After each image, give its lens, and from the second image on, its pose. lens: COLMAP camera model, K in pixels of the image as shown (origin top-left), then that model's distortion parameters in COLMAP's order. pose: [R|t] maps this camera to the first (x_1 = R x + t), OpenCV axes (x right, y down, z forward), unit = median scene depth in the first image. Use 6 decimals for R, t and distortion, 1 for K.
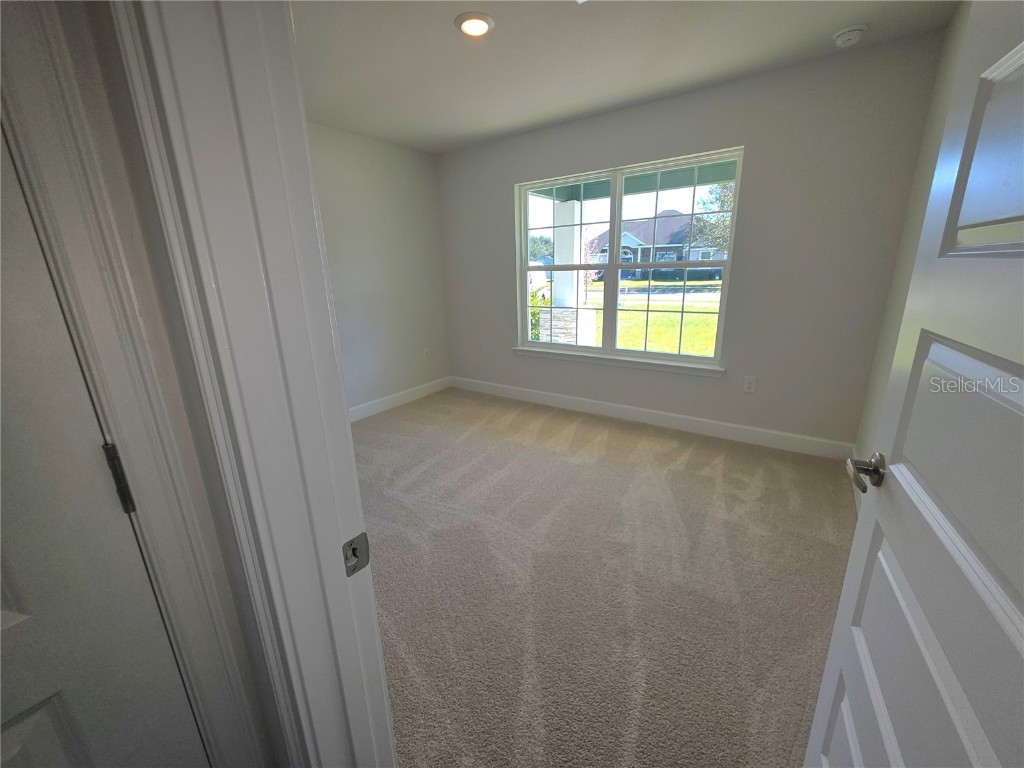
lens RADIAL K [[410.1, 0, 511.9], [0, 410.1, 383.0], [0, 0, 1]] dist [0.004009, -0.001278]
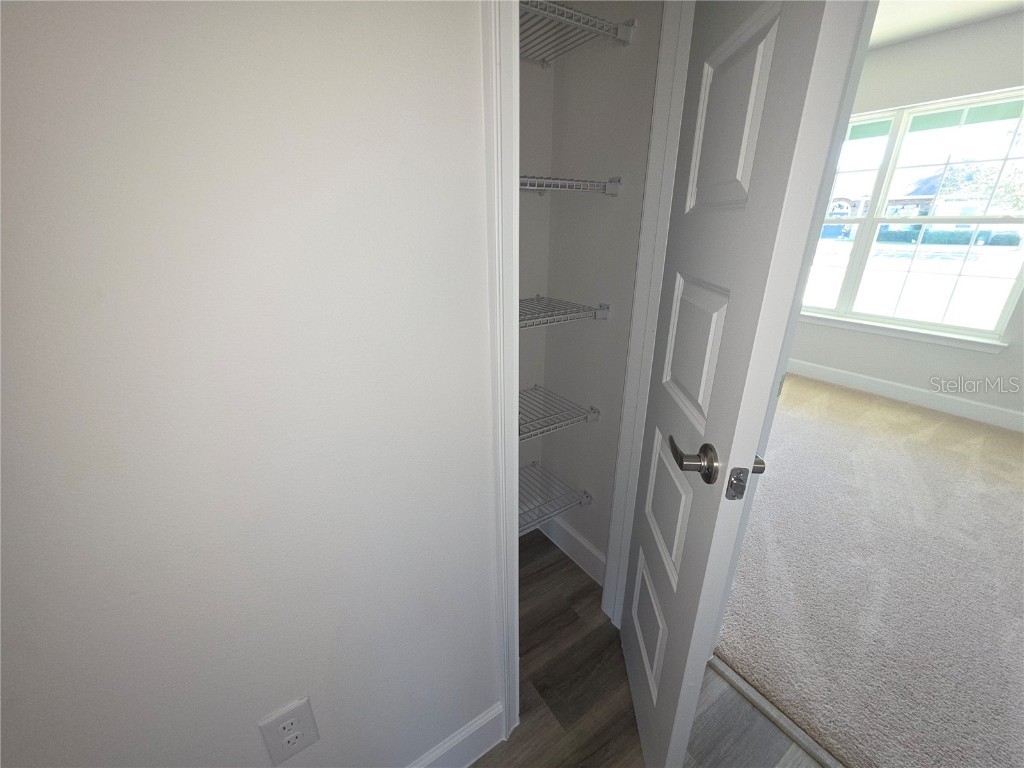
lens RADIAL K [[410.1, 0, 512.6], [0, 410.1, 383.7], [0, 0, 1]] dist [0.004009, -0.001278]
pose [[0.933106, 0.155203, -0.324383, -0.168687], [-0.119835, 0.984711, 0.126430, 0.063508], [0.339046, -0.079100, 0.937439, -0.186663]]
